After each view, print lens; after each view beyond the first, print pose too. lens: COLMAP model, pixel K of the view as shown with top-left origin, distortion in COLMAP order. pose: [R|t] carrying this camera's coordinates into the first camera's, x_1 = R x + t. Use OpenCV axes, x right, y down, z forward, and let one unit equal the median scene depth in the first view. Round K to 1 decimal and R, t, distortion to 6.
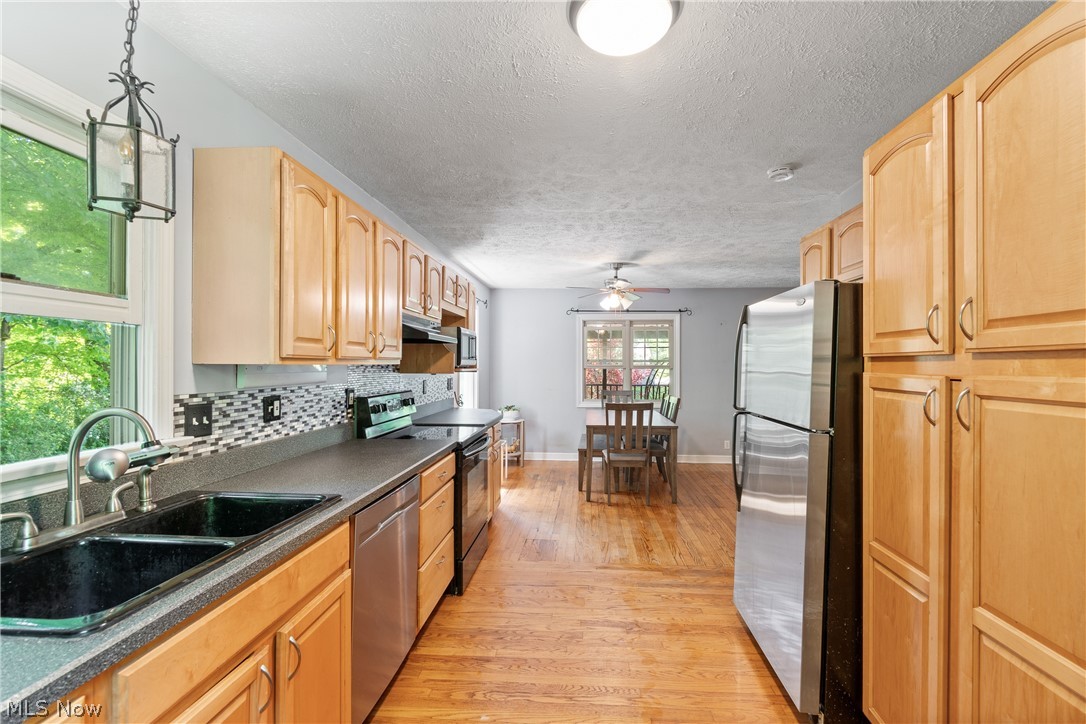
lens RADIAL K [[483.7, 0, 553.8], [0, 483.7, 370.7], [0, 0, 1]] dist [0.000567, -0.001078]
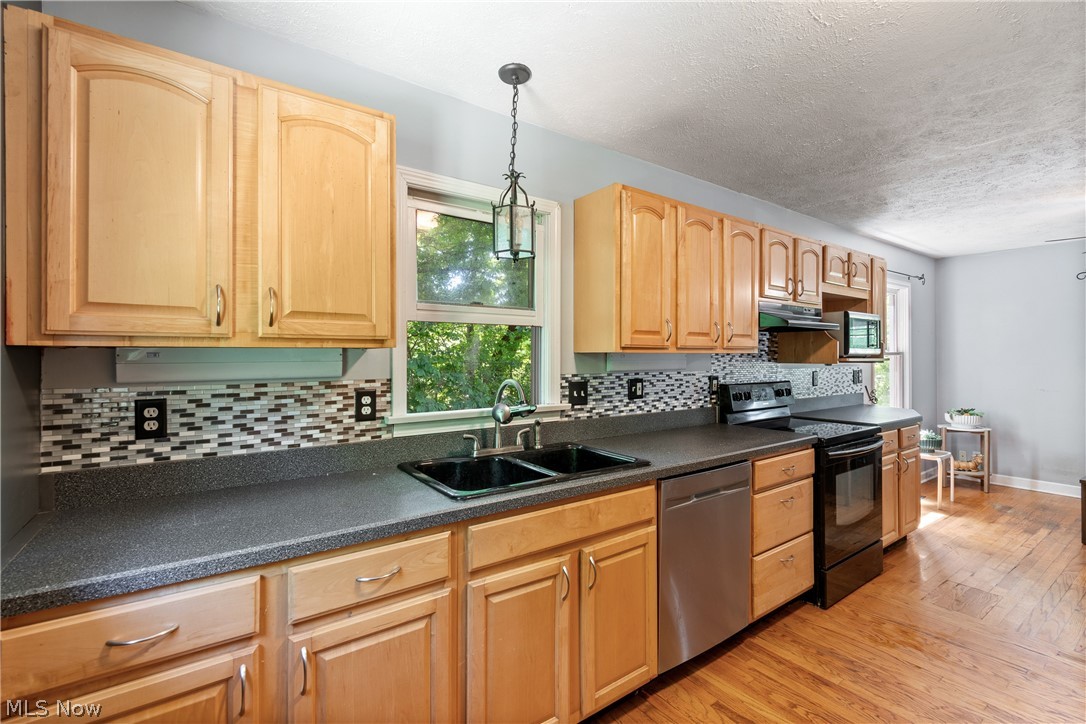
lens RADIAL K [[483.7, 0, 552.5], [0, 483.7, 358.7], [0, 0, 1]] dist [0.000567, -0.001078]
pose [[0.641660, -0.001210, -0.766988, 0.220253], [-0.006567, 0.999953, -0.007072, 0.010380], [0.766961, 0.009575, 0.641623, 0.036516]]
